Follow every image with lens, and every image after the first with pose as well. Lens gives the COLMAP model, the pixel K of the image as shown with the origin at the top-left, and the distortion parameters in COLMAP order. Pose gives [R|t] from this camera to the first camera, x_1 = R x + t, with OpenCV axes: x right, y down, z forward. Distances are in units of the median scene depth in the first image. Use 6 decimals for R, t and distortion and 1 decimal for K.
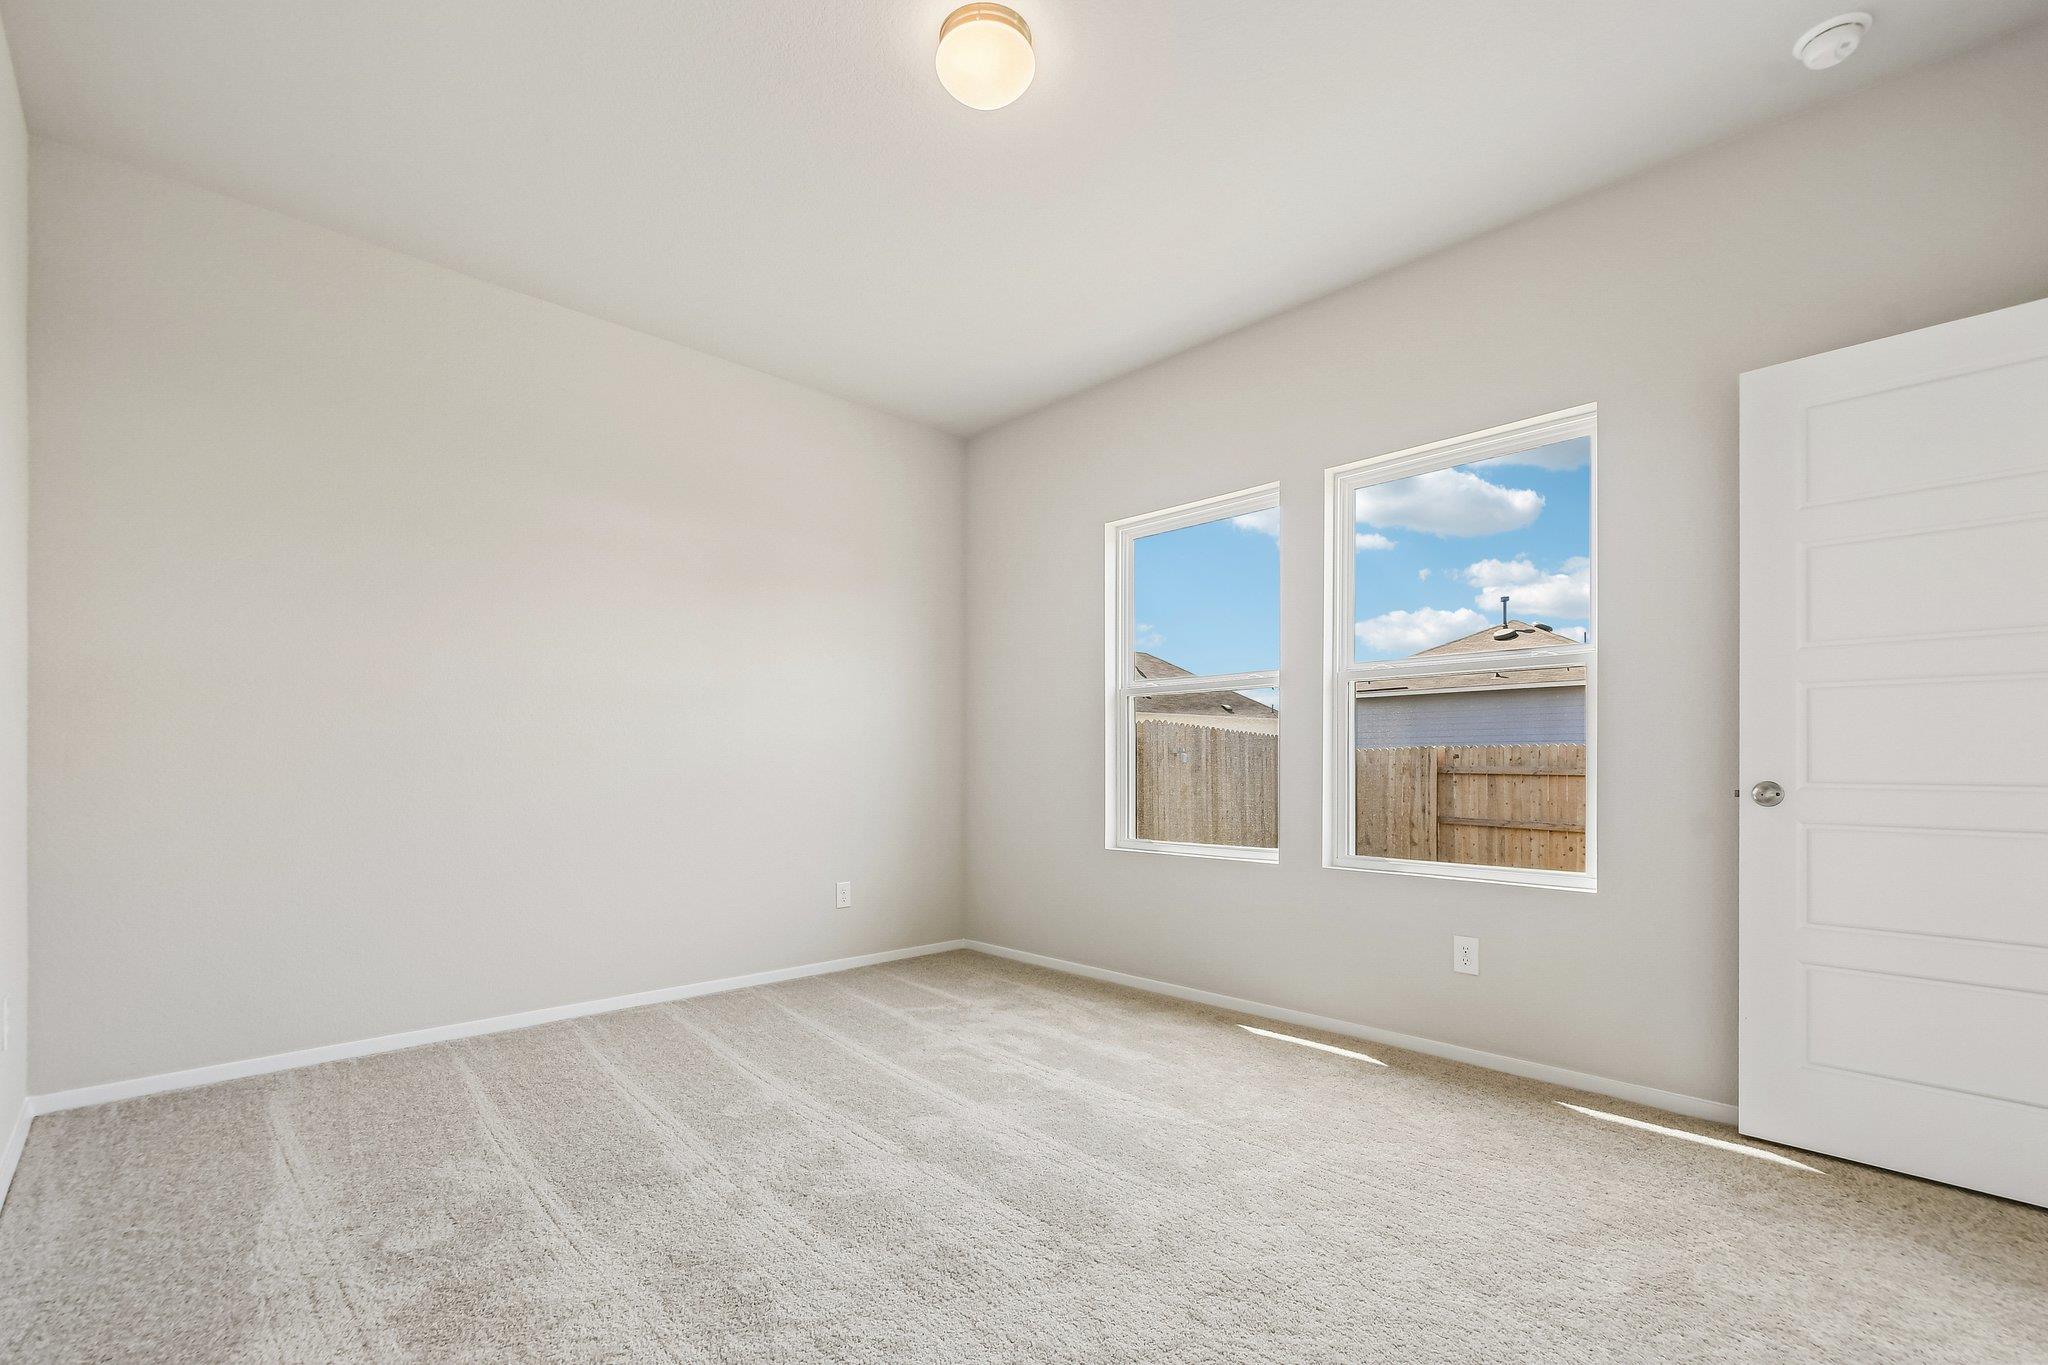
lens RADIAL K [[911.2, 0, 1046.3], [0, 911.2, 762.3], [0, 0, 1]] dist [0.003986, 0.000609]
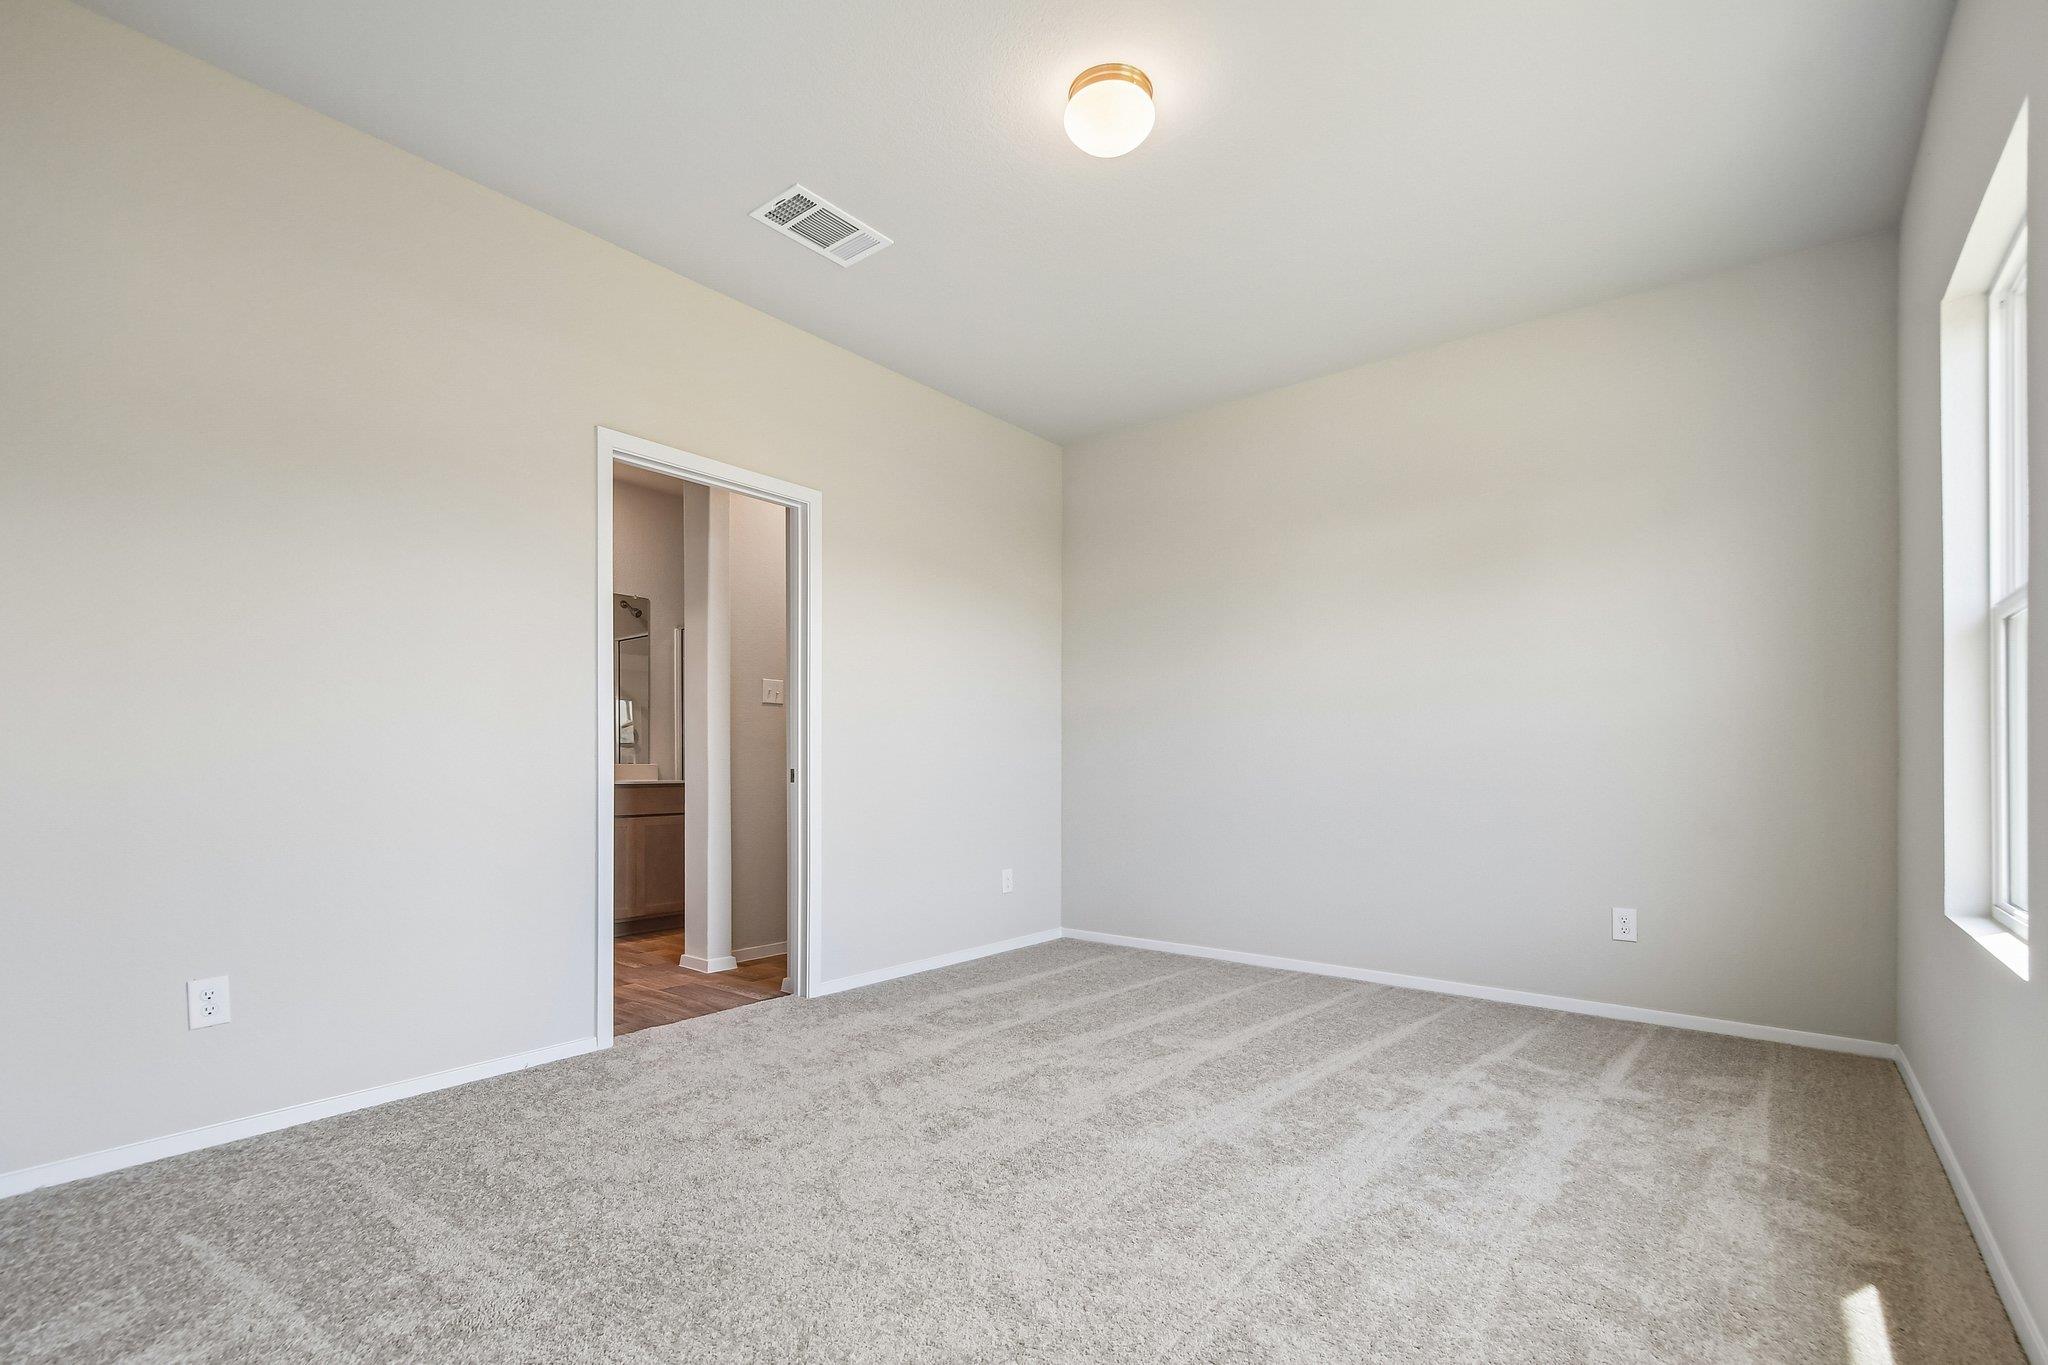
lens RADIAL K [[911.2, 0, 1040.4], [0, 911.2, 764.0], [0, 0, 1]] dist [0.003986, 0.000609]
pose [[0.131675, -0.009666, -0.991246, 0.676006], [-0.002886, 0.999944, -0.010134, 0.020759], [0.991289, 0.004195, 0.131640, 0.535209]]
